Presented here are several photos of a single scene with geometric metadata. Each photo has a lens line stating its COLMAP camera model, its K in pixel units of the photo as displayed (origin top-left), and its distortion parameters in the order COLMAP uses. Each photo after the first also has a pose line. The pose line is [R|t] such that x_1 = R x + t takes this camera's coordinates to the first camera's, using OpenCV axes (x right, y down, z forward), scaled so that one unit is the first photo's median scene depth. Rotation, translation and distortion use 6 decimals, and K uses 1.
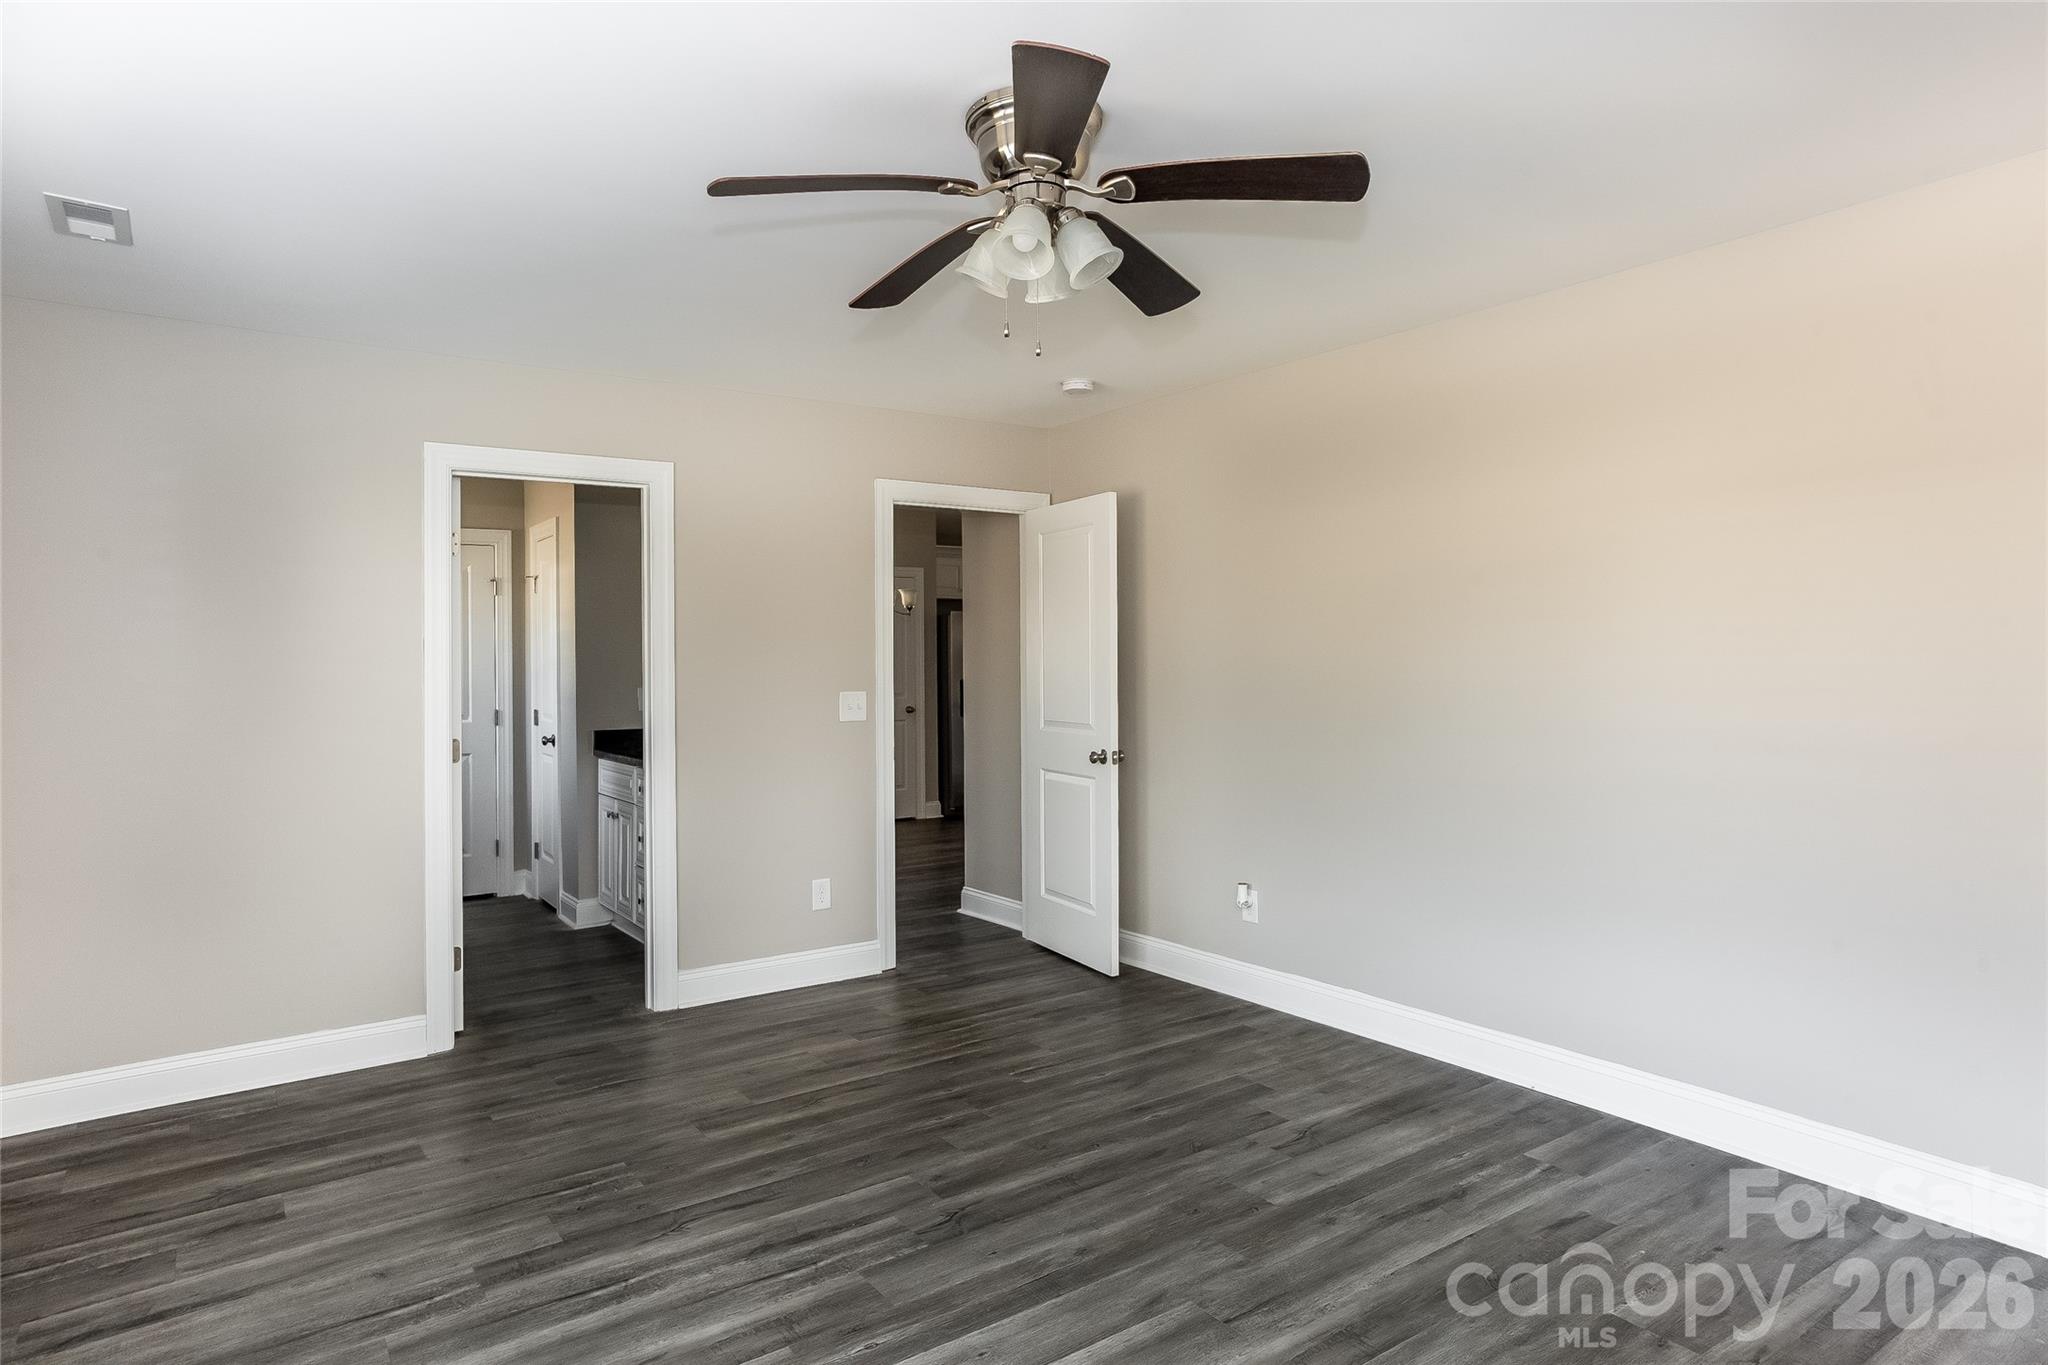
lens RADIAL K [[1231.7, 0, 1030.9], [0, 1231.7, 676.2], [0, 0, 1]] dist [0.004596, 0.005083]
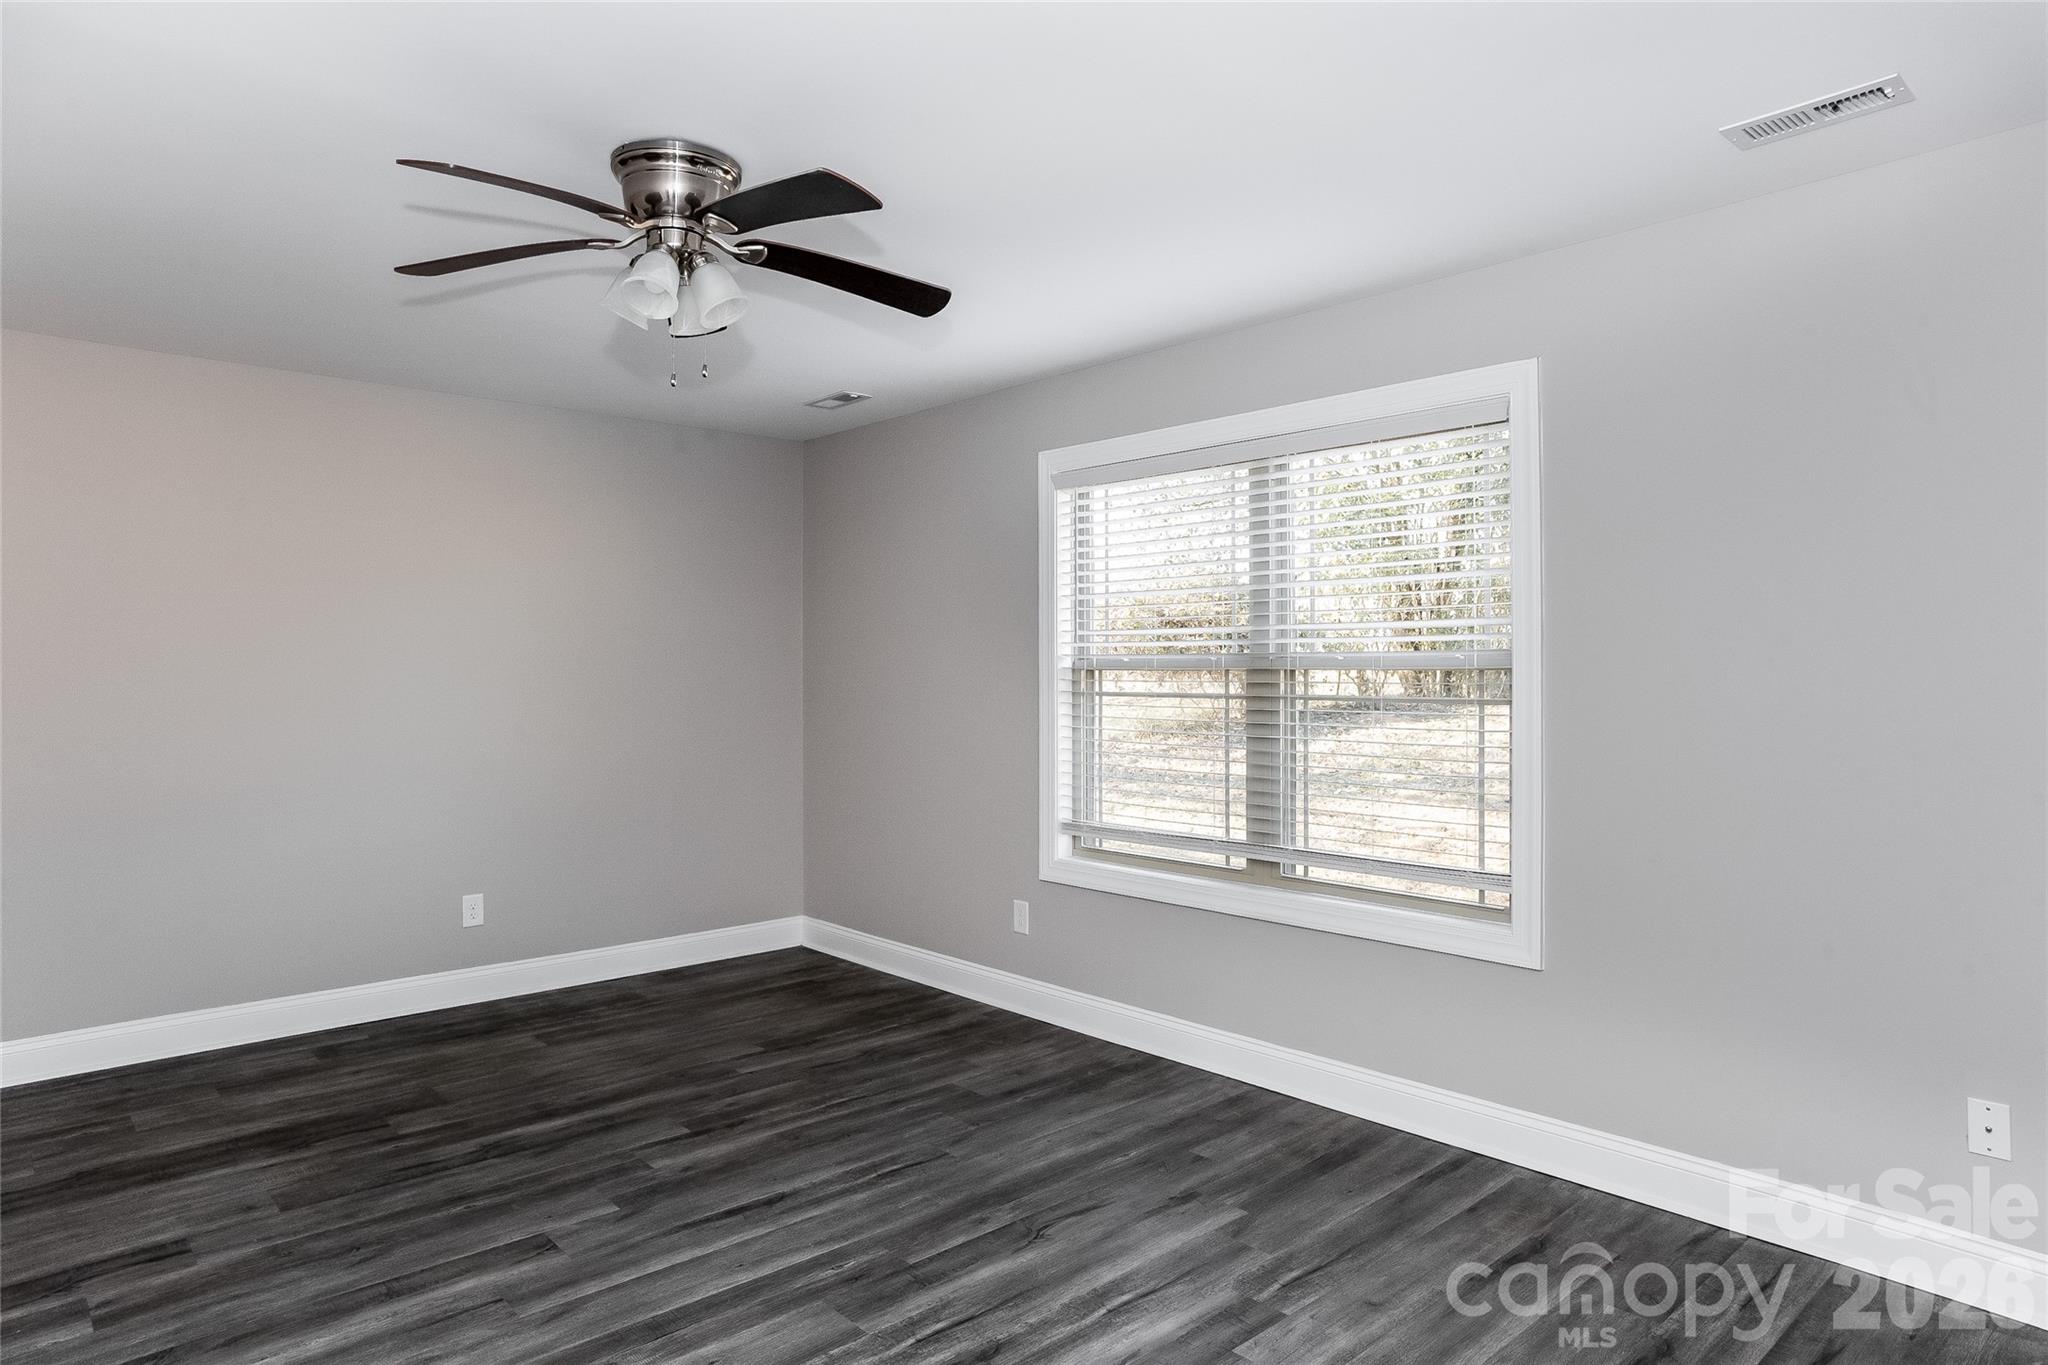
lens RADIAL K [[1231.7, 0, 1025.5], [0, 1231.7, 678.8], [0, 0, 1]] dist [0.004596, 0.005083]
pose [[-0.992150, 0.016673, -0.123938, -0.150055], [0.014667, 0.999747, 0.017081, -0.017792], [0.124192, 0.015129, -0.992143, 1.900543]]
